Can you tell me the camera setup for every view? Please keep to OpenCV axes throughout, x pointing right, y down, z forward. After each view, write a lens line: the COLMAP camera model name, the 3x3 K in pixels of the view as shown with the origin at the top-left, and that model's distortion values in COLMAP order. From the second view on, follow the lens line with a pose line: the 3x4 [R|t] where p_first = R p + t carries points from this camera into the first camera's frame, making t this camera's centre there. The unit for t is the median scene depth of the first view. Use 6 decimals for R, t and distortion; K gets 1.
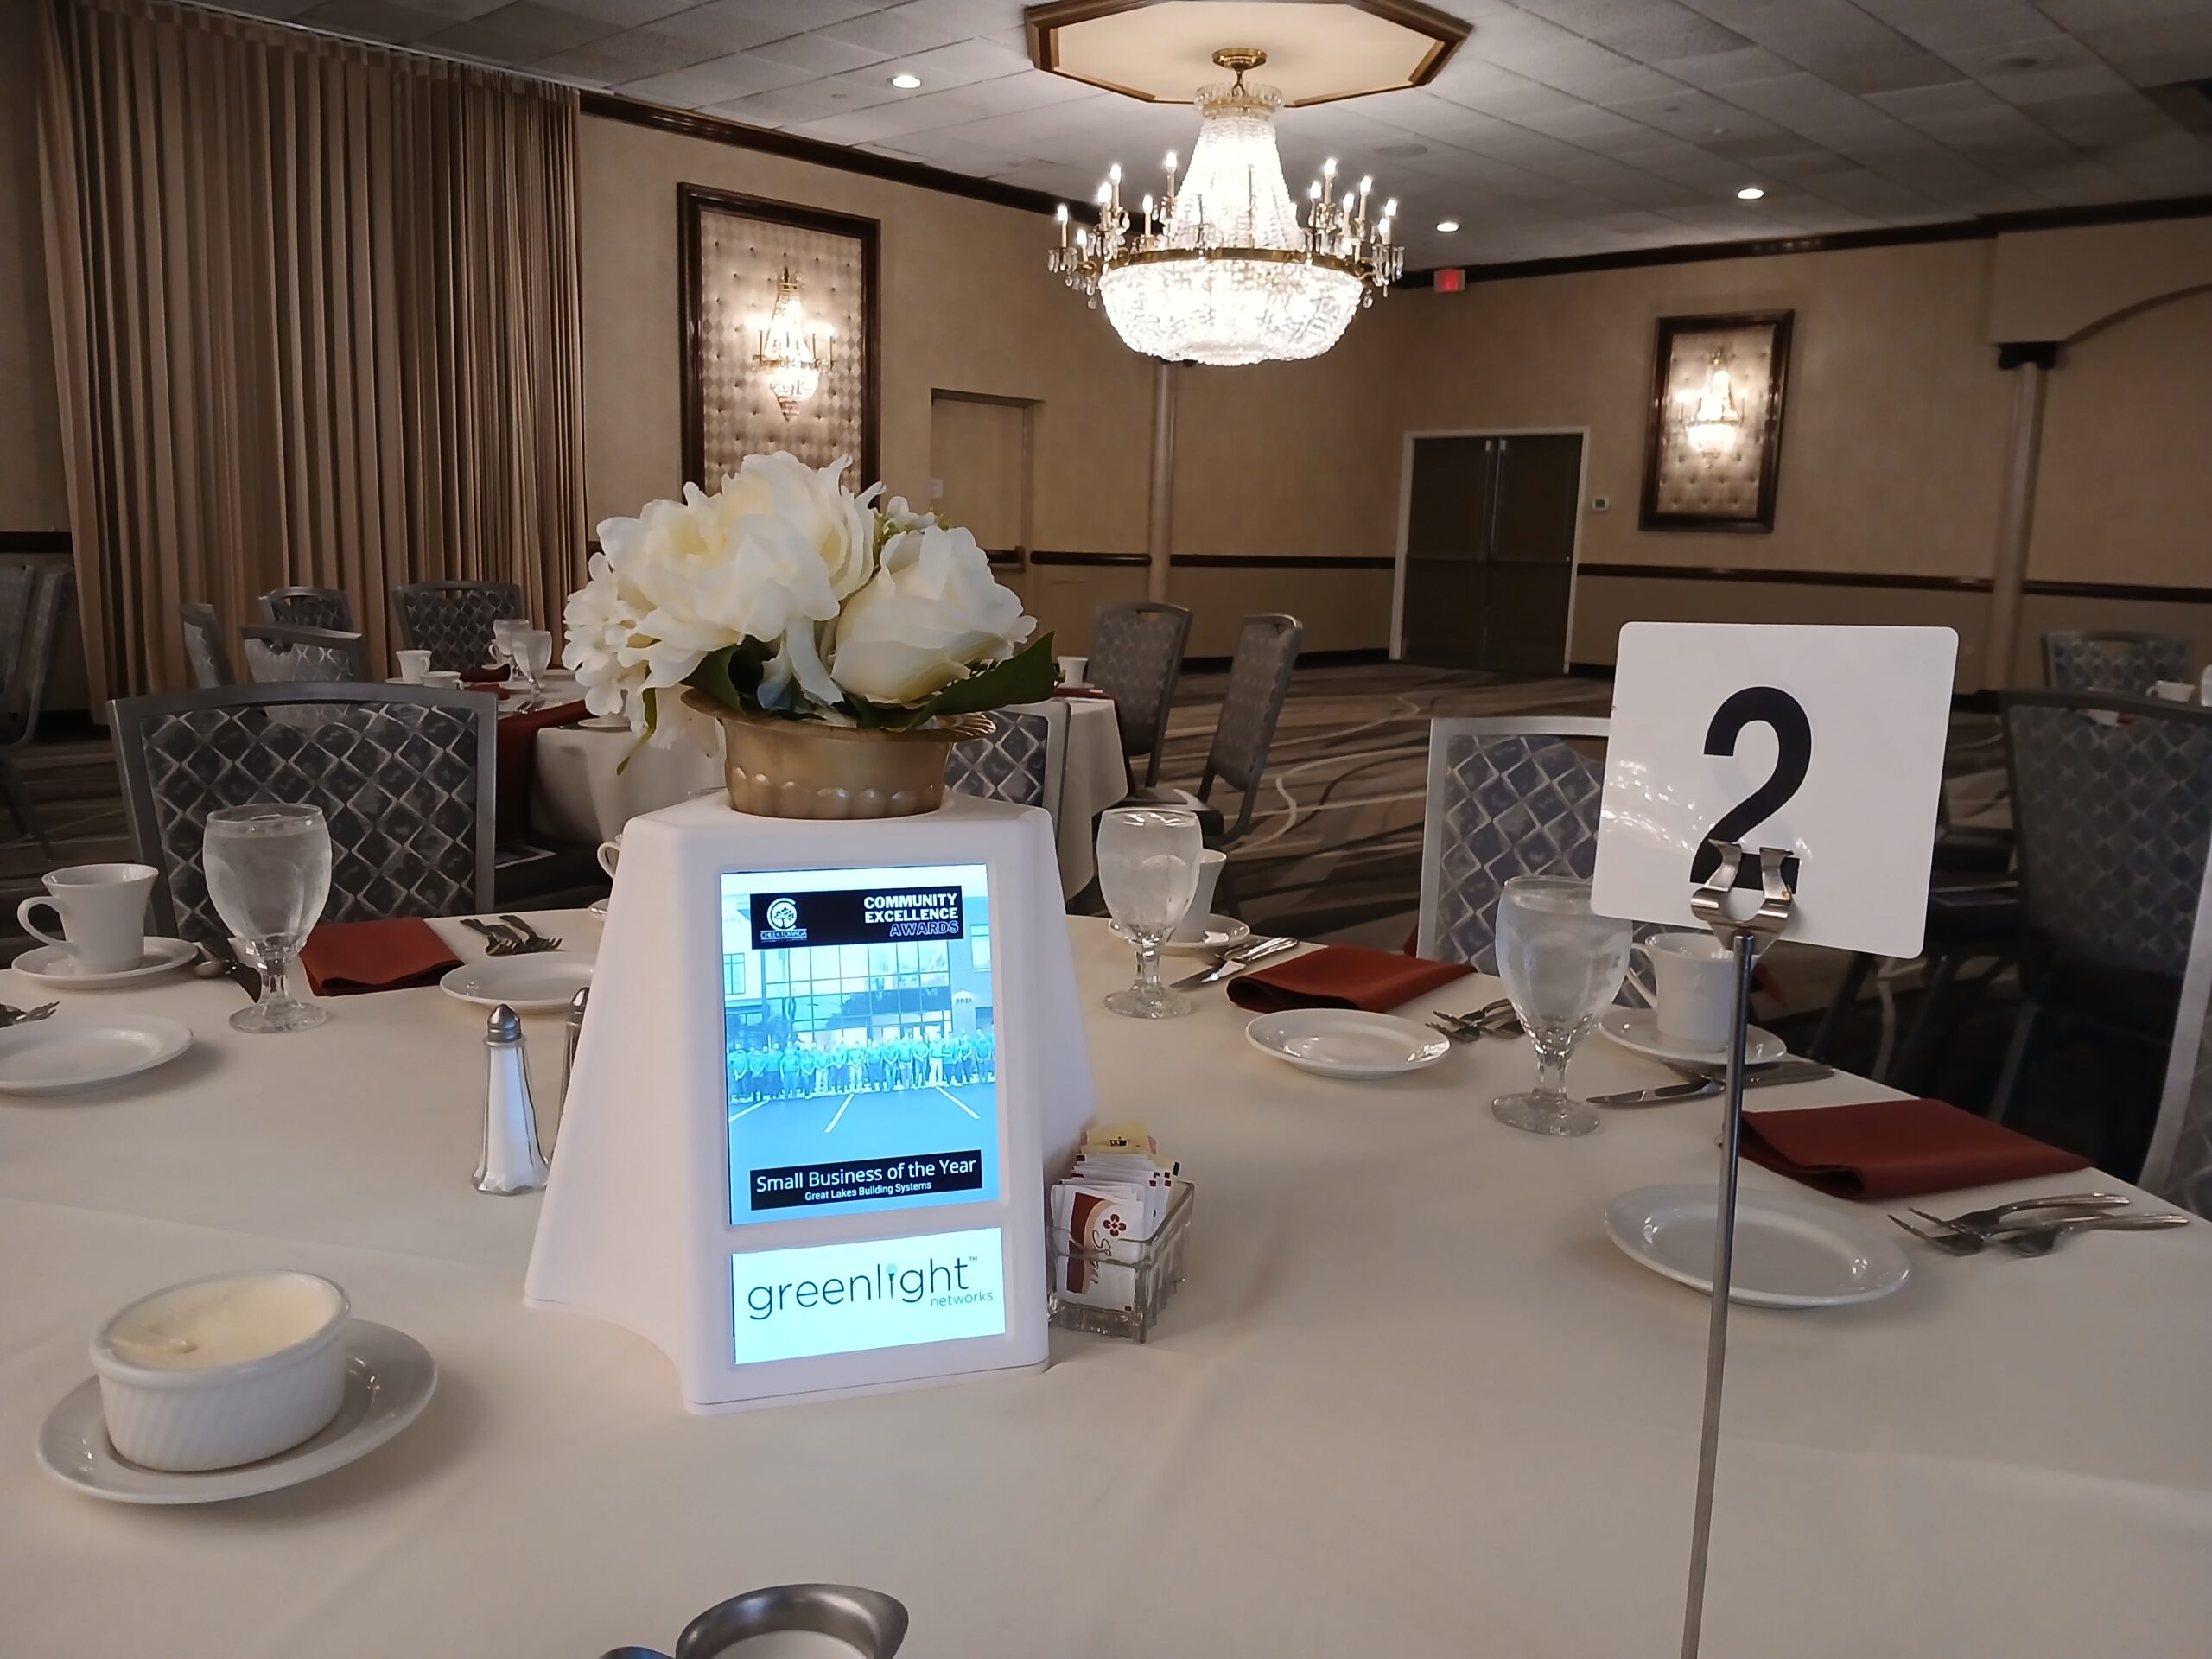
lens RADIAL K [[1704.1, 0, 1106.0], [0, 1704.1, 829.5], [0, 0, 1]] dist [0.078927, -0.188844]
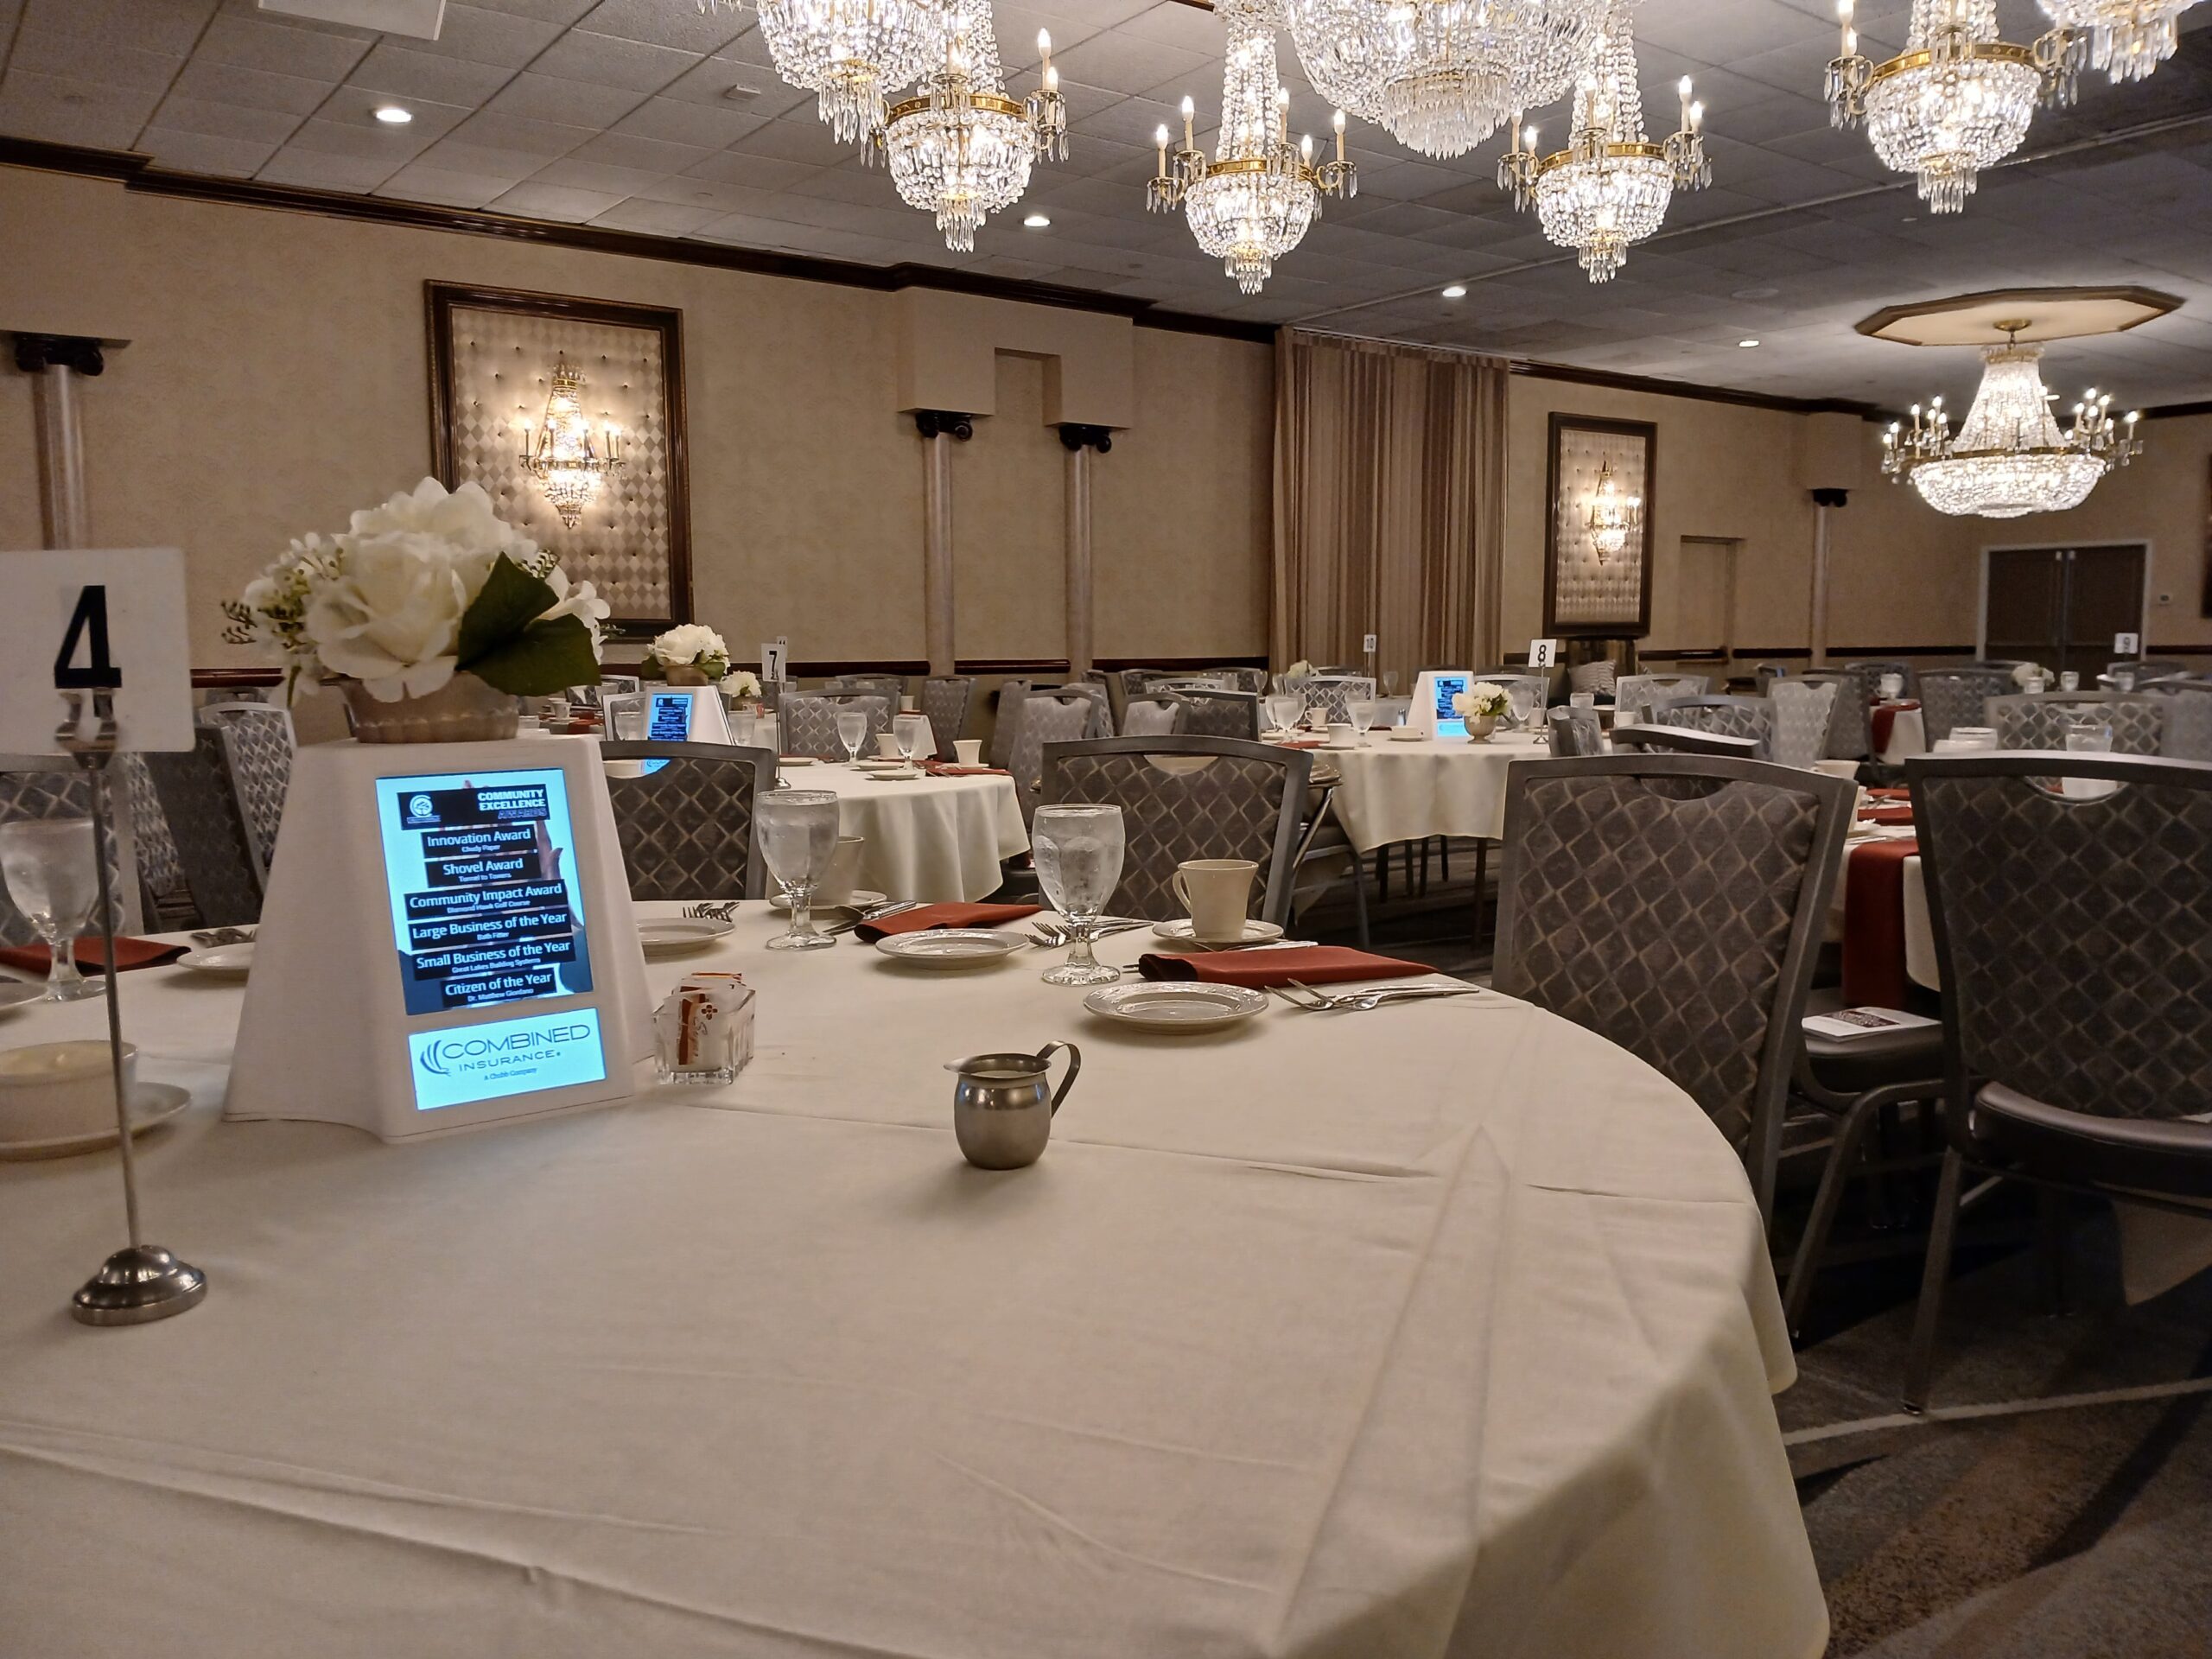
lens RADIAL K [[1691.1, 0, 1113.7], [0, 1691.1, 836.2], [0, 0, 1]] dist [0.091440, -0.189649]
pose [[0.986720, -0.017920, -0.161439, -0.313192], [0.008214, 0.998129, -0.060589, 0.061437], [0.162222, 0.058458, 0.985021, -0.396293]]
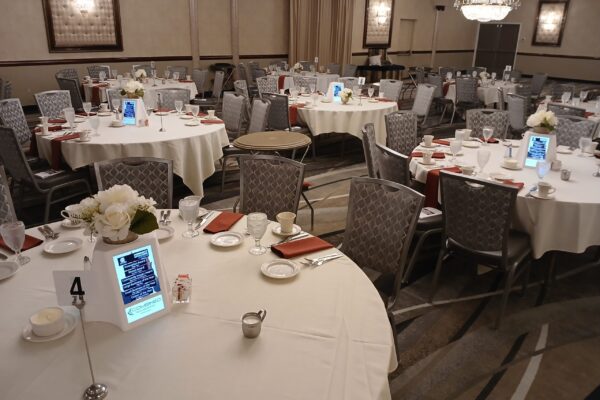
lens RADIAL K [[458.7, 0, 300.0], [0, 458.7, 200.0], [0, 0, 1]] dist [0.072894, -0.153915]
pose [[0.999180, 0.010304, -0.039145, -0.315782], [-0.003011, 0.983303, 0.181949, 0.020037], [0.040367, -0.181682, 0.982528, -0.420059]]
